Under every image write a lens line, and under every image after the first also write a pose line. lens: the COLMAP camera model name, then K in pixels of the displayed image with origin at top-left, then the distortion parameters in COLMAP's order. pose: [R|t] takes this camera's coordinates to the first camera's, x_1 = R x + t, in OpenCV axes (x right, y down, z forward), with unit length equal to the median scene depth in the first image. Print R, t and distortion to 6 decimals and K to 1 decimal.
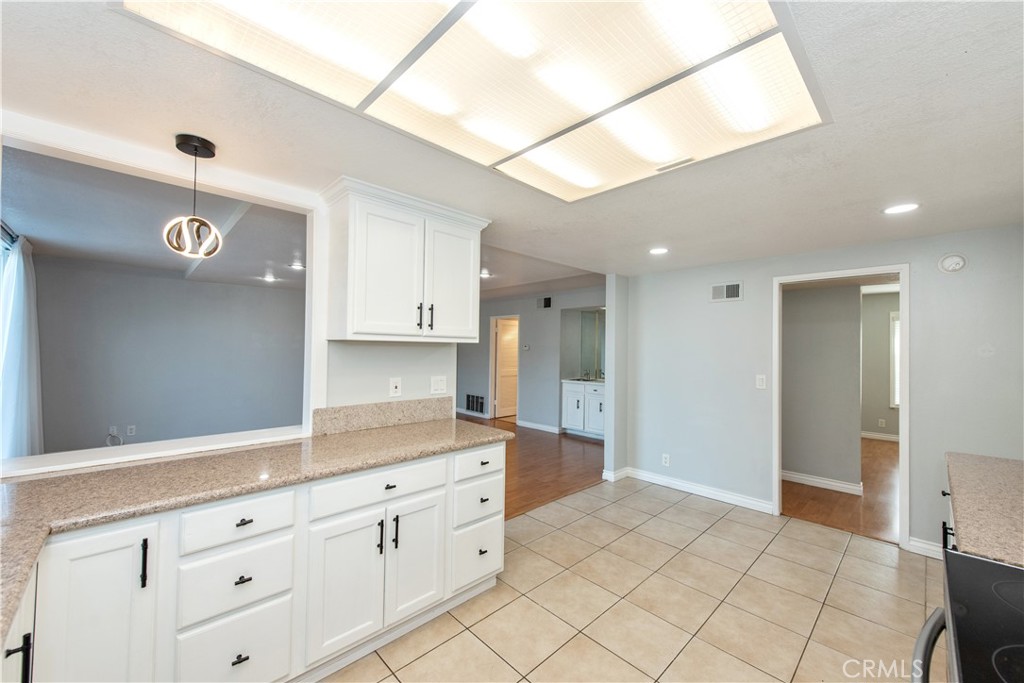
lens RADIAL K [[401.4, 0, 517.6], [0, 401.4, 340.2], [0, 0, 1]] dist [0.009566, -0.000170]
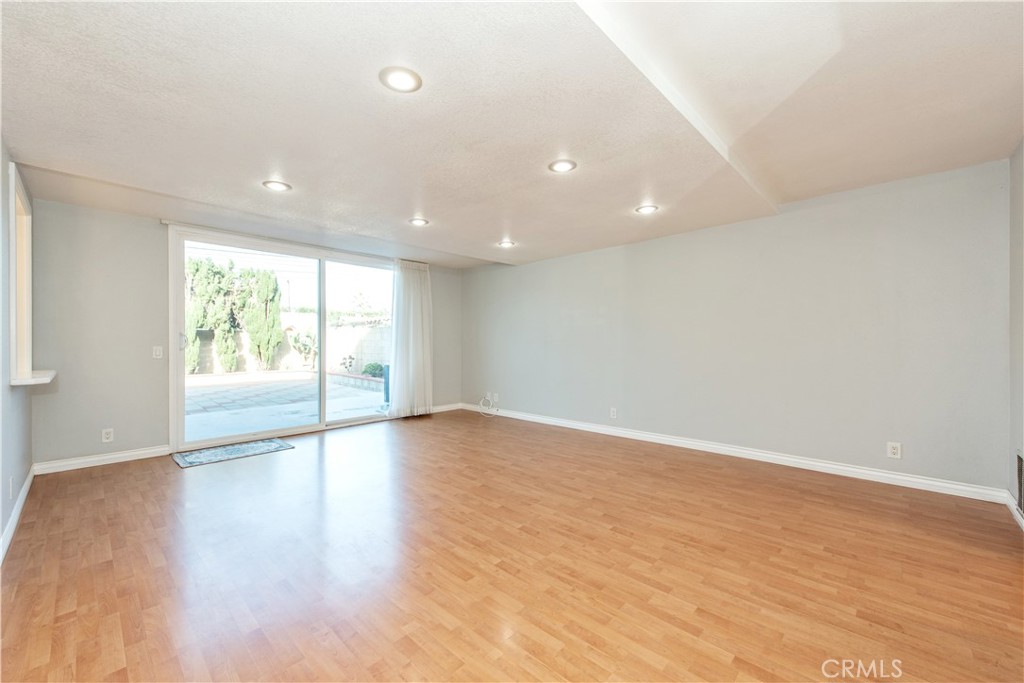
lens RADIAL K [[404.7, 0, 519.4], [0, 404.7, 341.4], [0, 0, 1]] dist [0.009694, -0.000156]
pose [[0.040457, -0.017840, -0.999022, 0.534468], [0.026111, 0.999518, -0.016792, 0.152634], [0.998840, -0.025406, 0.040903, 2.018204]]
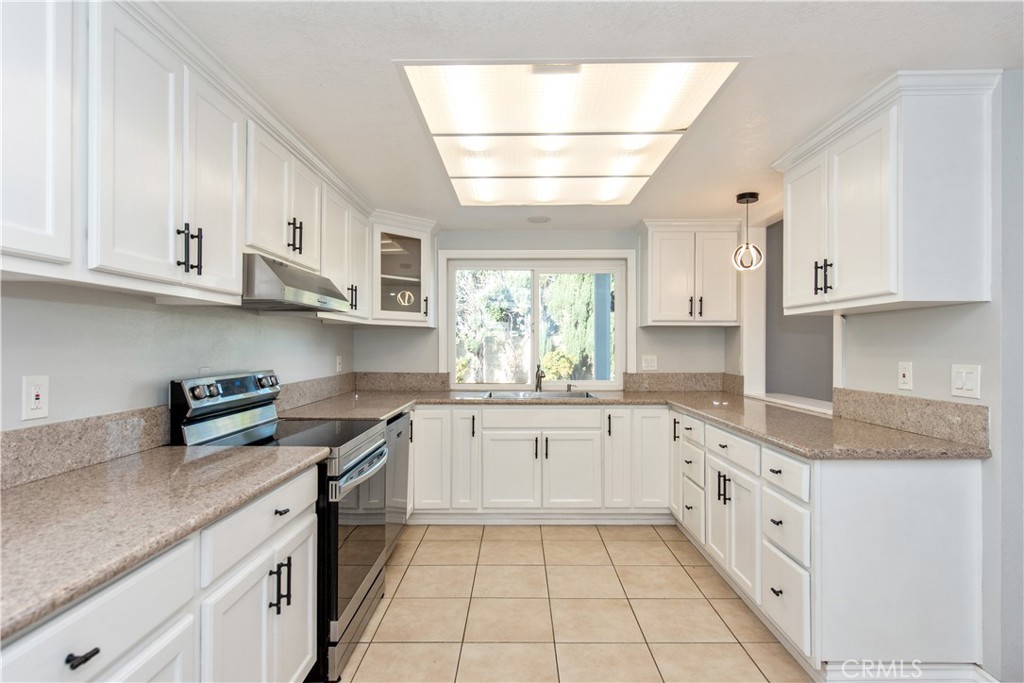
lens RADIAL K [[528.9, 0, 512.0], [0, 528.9, 341.5], [0, 0, 1]] dist [0.004287, -0.001350]
pose [[-0.710664, -0.020872, -0.703222, 0.794815], [0.005580, 0.999361, -0.035301, 0.084417], [0.703509, -0.029011, -0.710094, 1.141620]]
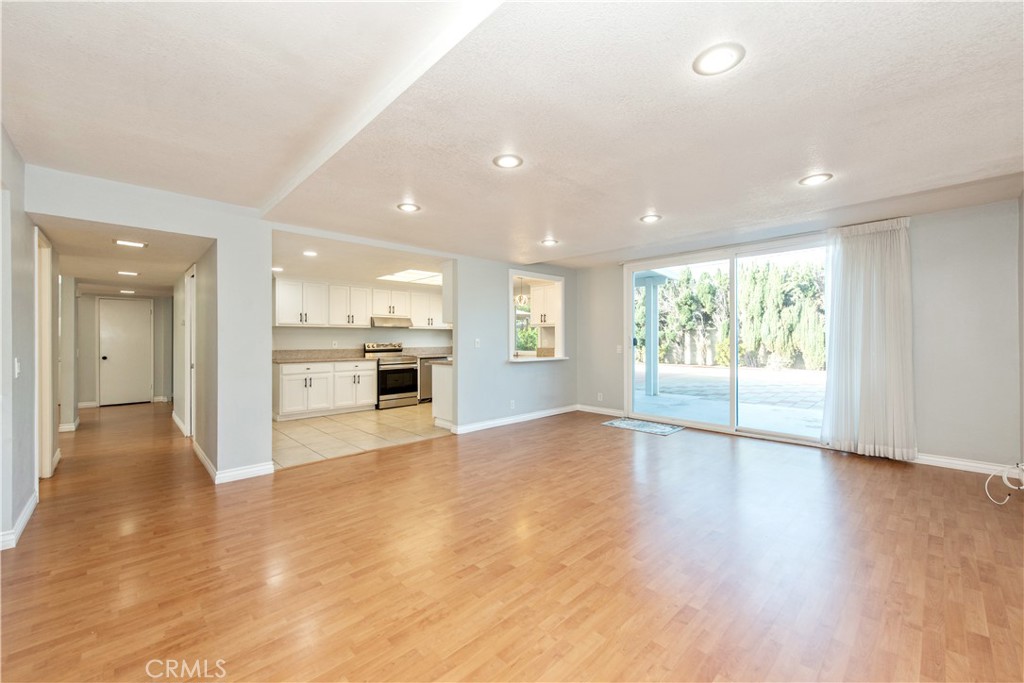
lens RADIAL K [[405.0, 0, 512.0], [0, 405.0, 341.5], [0, 0, 1]] dist [0.011590, -0.000098]
pose [[-0.999764, -0.011003, 0.018735, -0.505628], [-0.011307, 0.999805, -0.016206, 0.131506], [-0.018553, -0.016414, -0.999693, 3.109603]]
